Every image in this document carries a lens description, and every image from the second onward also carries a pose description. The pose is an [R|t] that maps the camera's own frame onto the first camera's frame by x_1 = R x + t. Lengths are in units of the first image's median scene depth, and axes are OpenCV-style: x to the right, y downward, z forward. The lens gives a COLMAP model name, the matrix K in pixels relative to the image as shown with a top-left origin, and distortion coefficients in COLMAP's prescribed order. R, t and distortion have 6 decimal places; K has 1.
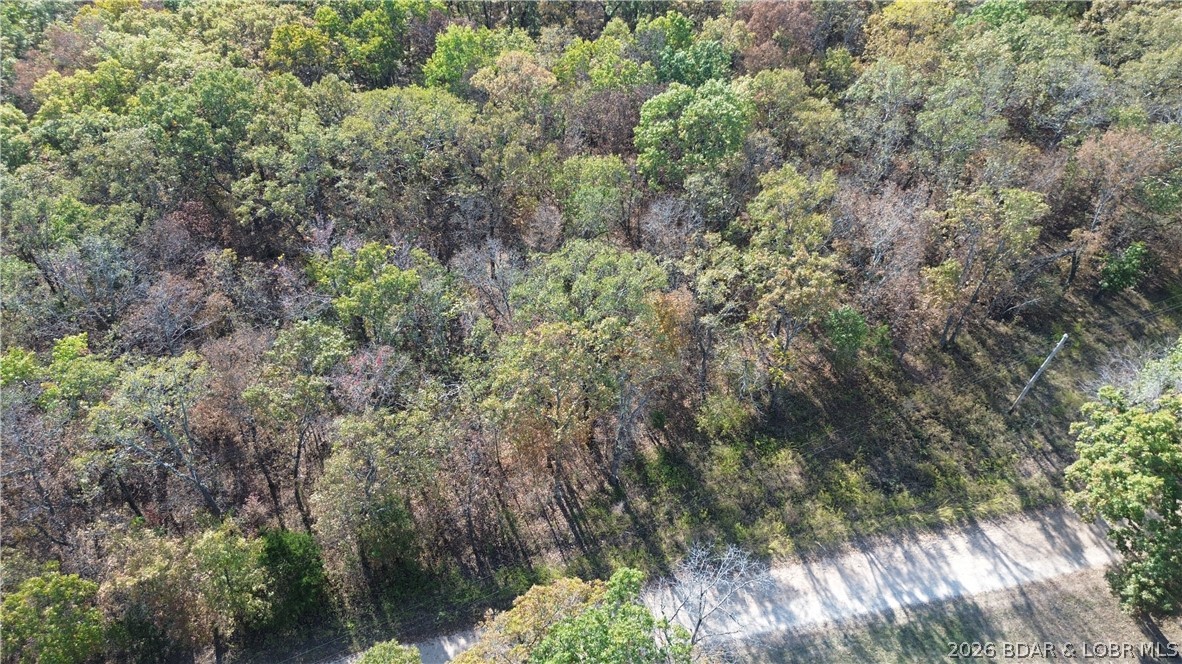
lens RADIAL K [[835.9, 0, 591.0], [0, 835.9, 332.0], [0, 0, 1]] dist [0.065609, -0.070301]
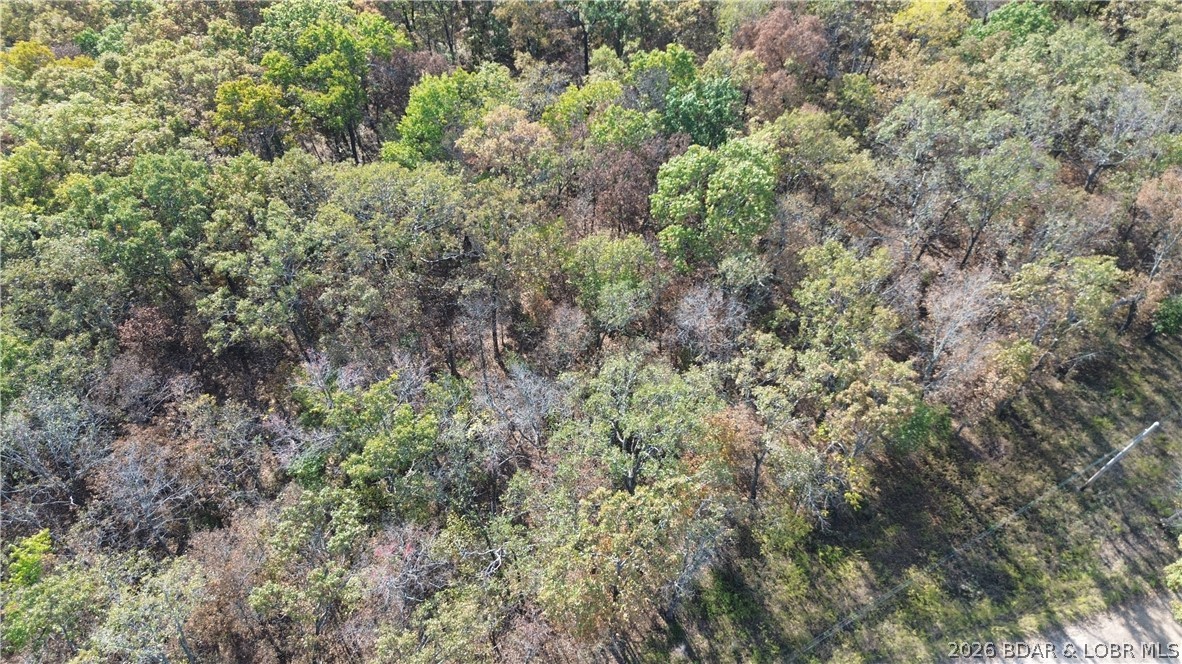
lens RADIAL K [[835.9, 0, 591.0], [0, 835.9, 332.0], [0, 0, 1]] dist [0.065609, -0.070301]
pose [[0.995645, -0.075370, 0.054874, -0.069426], [0.071564, 0.995094, 0.068308, -0.162524], [-0.059753, -0.064084, 0.996154, 0.109142]]
